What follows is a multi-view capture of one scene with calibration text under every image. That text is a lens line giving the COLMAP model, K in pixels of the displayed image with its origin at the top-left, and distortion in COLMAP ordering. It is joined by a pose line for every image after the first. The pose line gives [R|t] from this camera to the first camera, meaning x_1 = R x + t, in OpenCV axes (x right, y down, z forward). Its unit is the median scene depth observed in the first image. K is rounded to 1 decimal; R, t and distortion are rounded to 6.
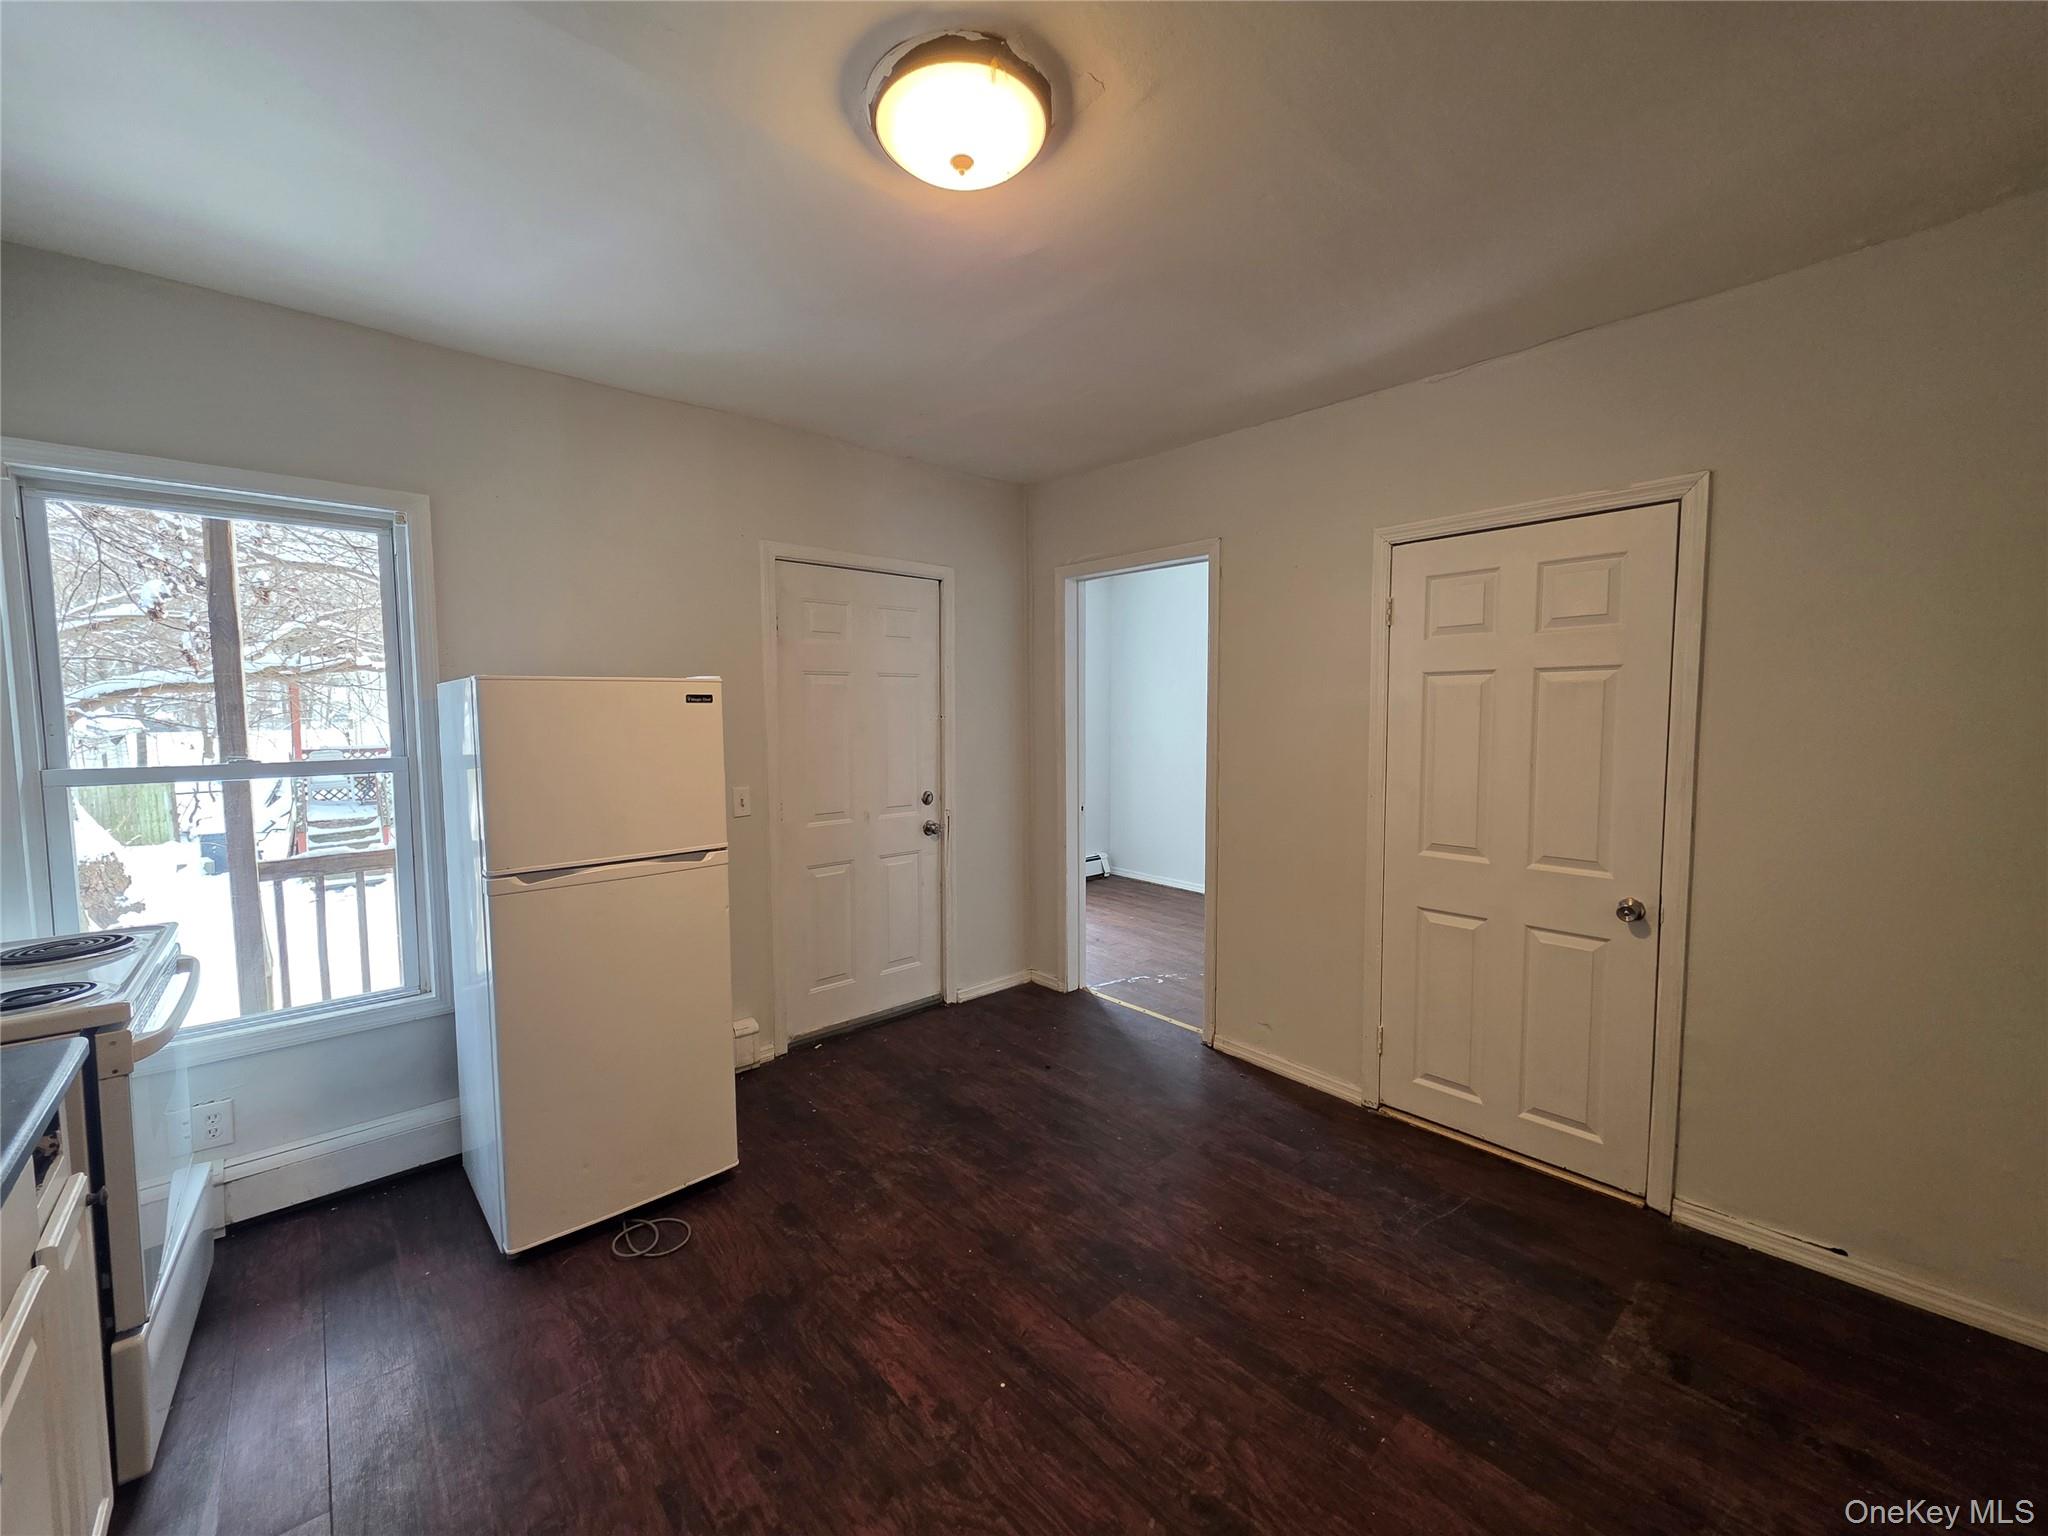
lens RADIAL K [[823.2, 0, 1012.2], [0, 823.2, 768.4], [0, 0, 1]] dist [-0.001108, -0.000122]
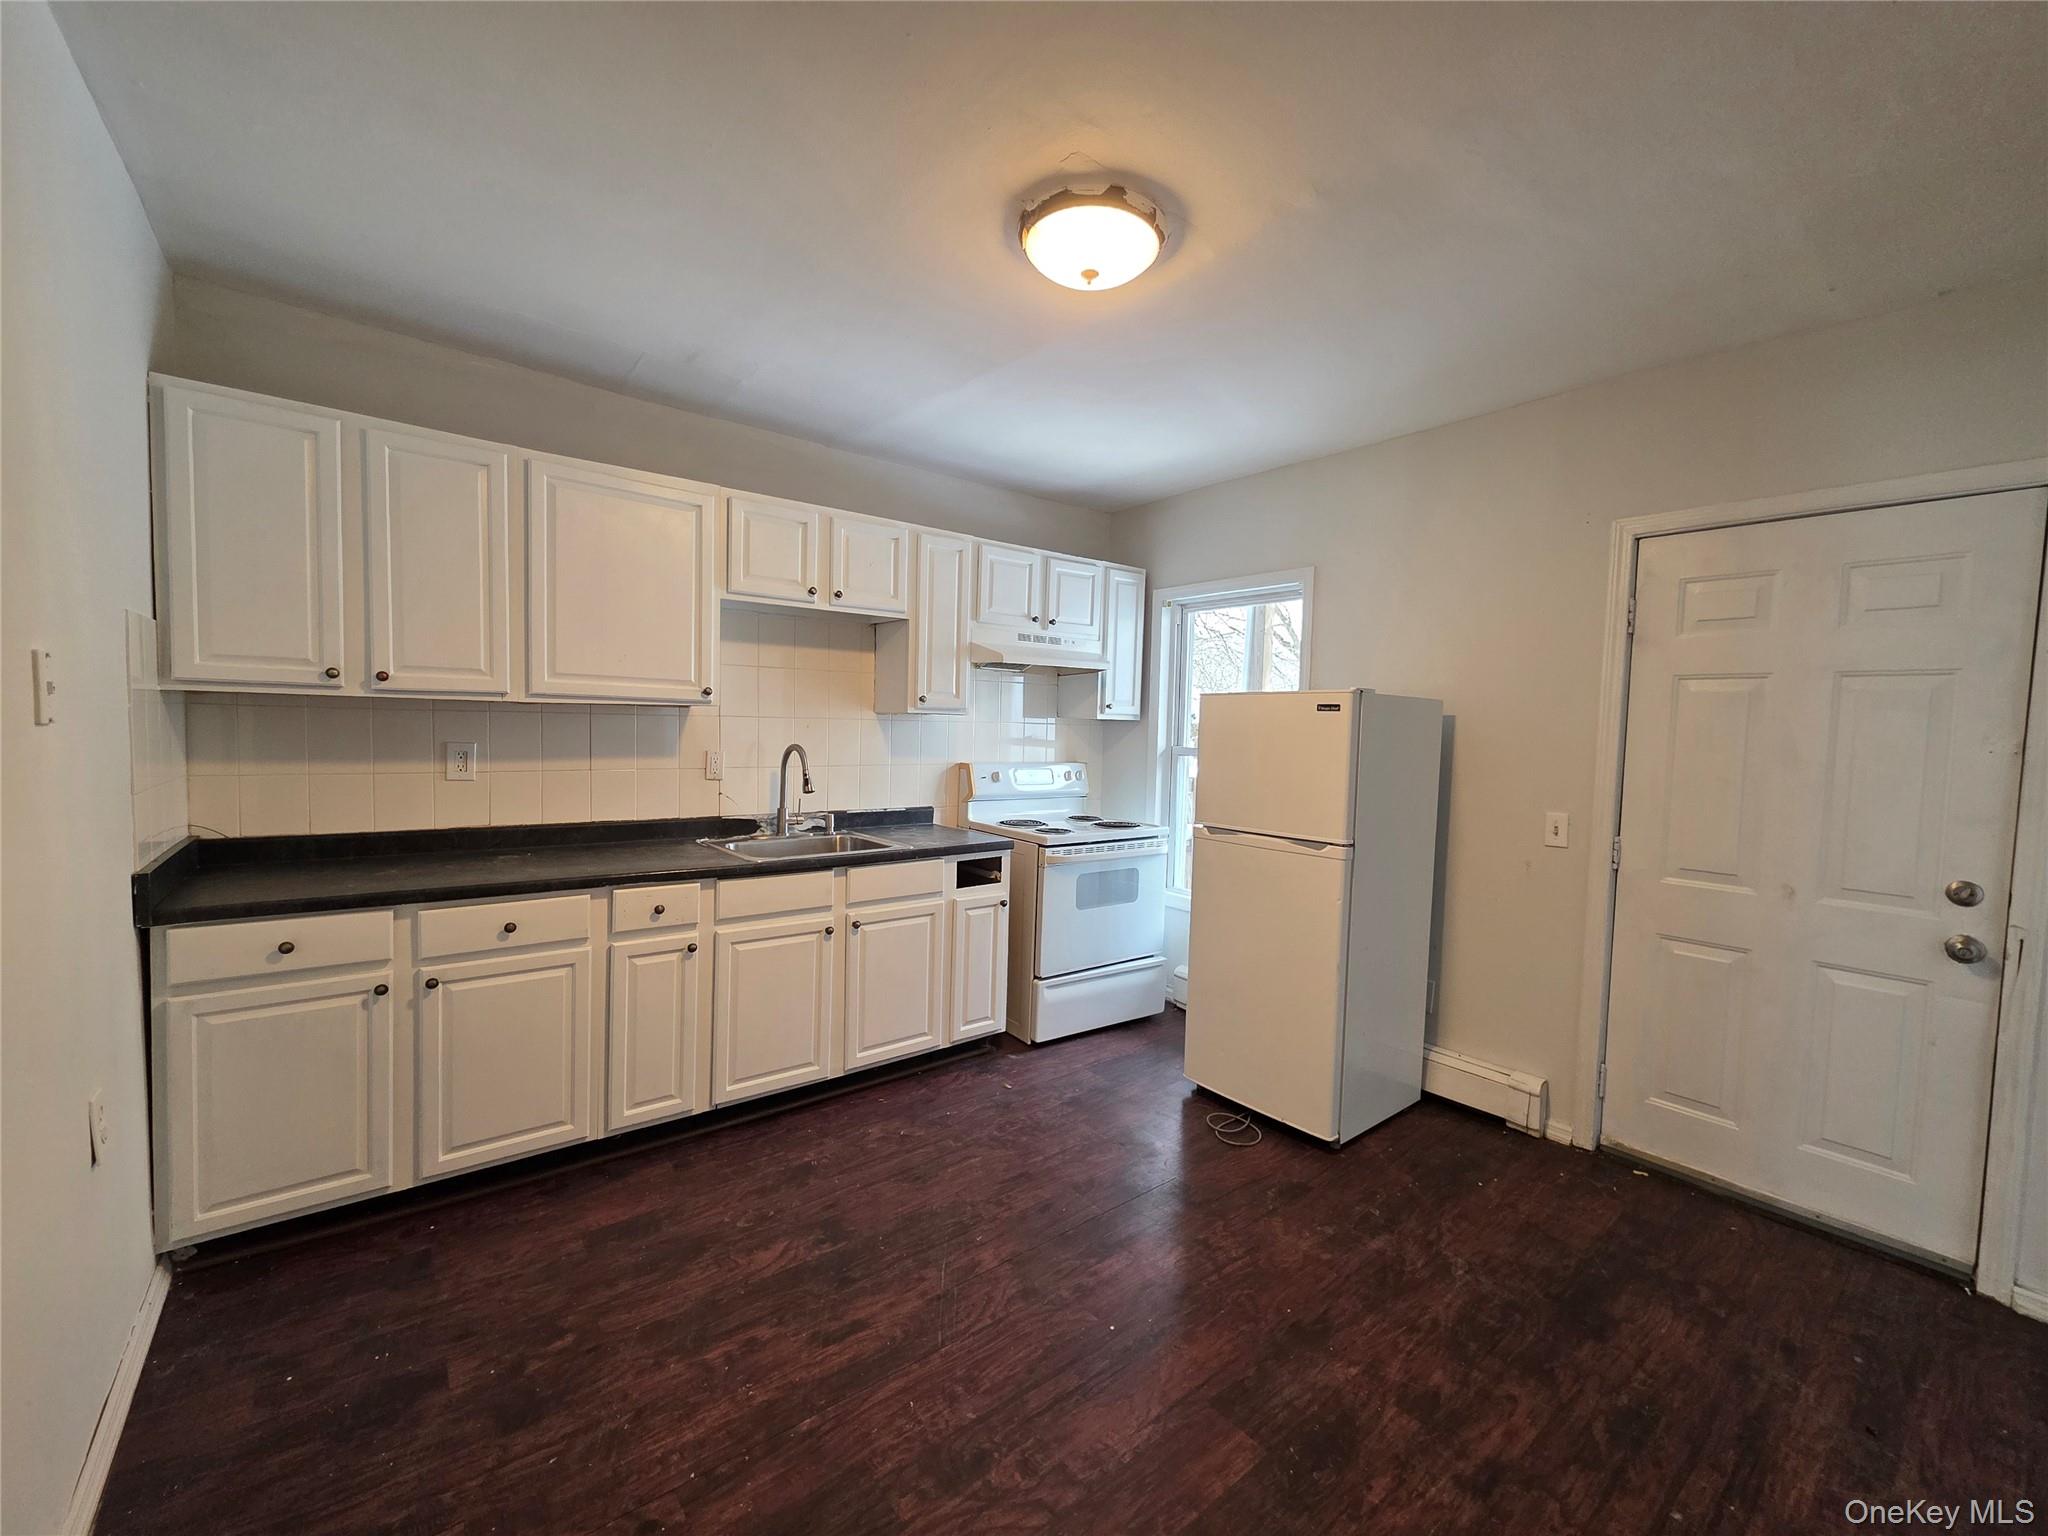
lens RADIAL K [[823.2, 0, 1015.4], [0, 823.2, 765.4], [0, 0, 1]] dist [-0.001108, -0.000122]
pose [[-0.064581, 0.055736, -0.996355, 0.801471], [-0.099465, 0.993108, 0.062001, -0.033743], [0.992943, 0.103106, -0.058592, 0.663052]]
